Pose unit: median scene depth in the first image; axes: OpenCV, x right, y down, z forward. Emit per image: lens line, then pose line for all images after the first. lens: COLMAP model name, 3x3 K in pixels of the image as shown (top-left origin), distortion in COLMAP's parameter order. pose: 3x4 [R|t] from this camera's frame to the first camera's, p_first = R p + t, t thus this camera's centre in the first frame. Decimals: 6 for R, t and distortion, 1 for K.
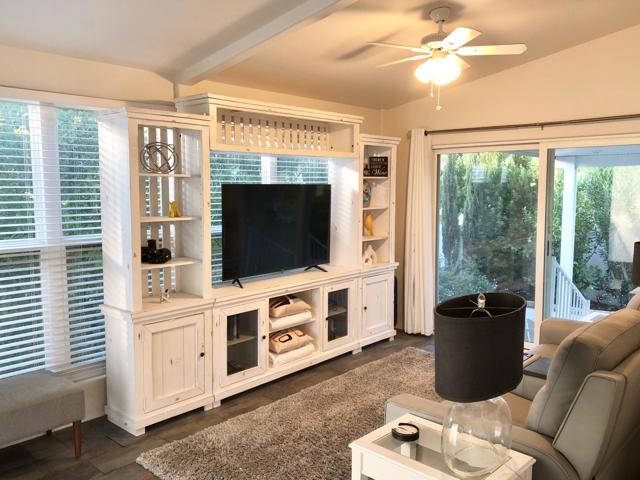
lens RADIAL K [[521.4, 0, 331.8], [0, 521.4, 236.9], [0, 0, 1]] dist [0.049178, -0.053695]
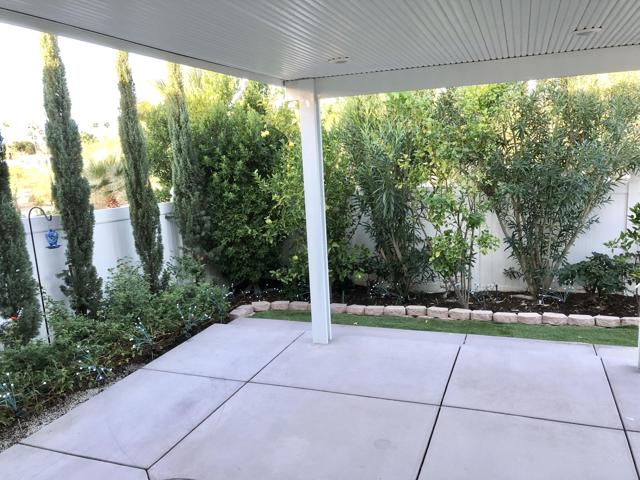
lens RADIAL K [[521.4, 0, 316.7], [0, 521.4, 237.1], [0, 0, 1]] dist [0.049178, -0.053695]
pose [[0.930915, -0.118144, 0.345599, 0.619561], [0.090307, 0.991312, 0.095628, -0.089044], [-0.353894, -0.057812, 0.933497, 1.108701]]
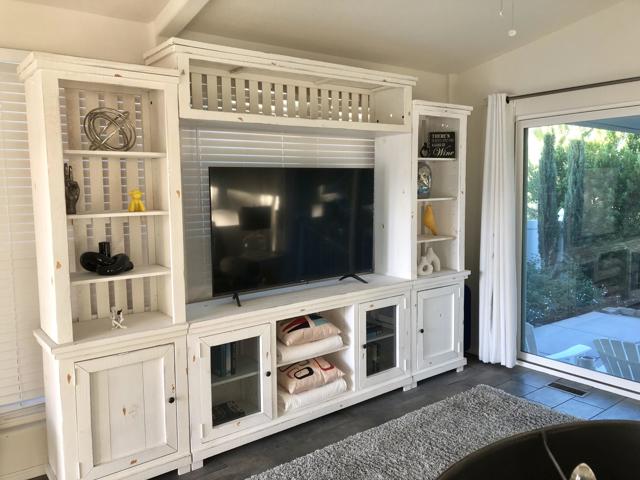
lens RADIAL K [[521.4, 0, 318.4], [0, 521.4, 234.4], [0, 0, 1]] dist [0.049178, -0.053695]
pose [[0.981501, 0.005253, -0.191383, 0.060564], [-0.004680, 0.999983, 0.003446, -0.006220], [0.191397, -0.002486, 0.981509, 0.215779]]
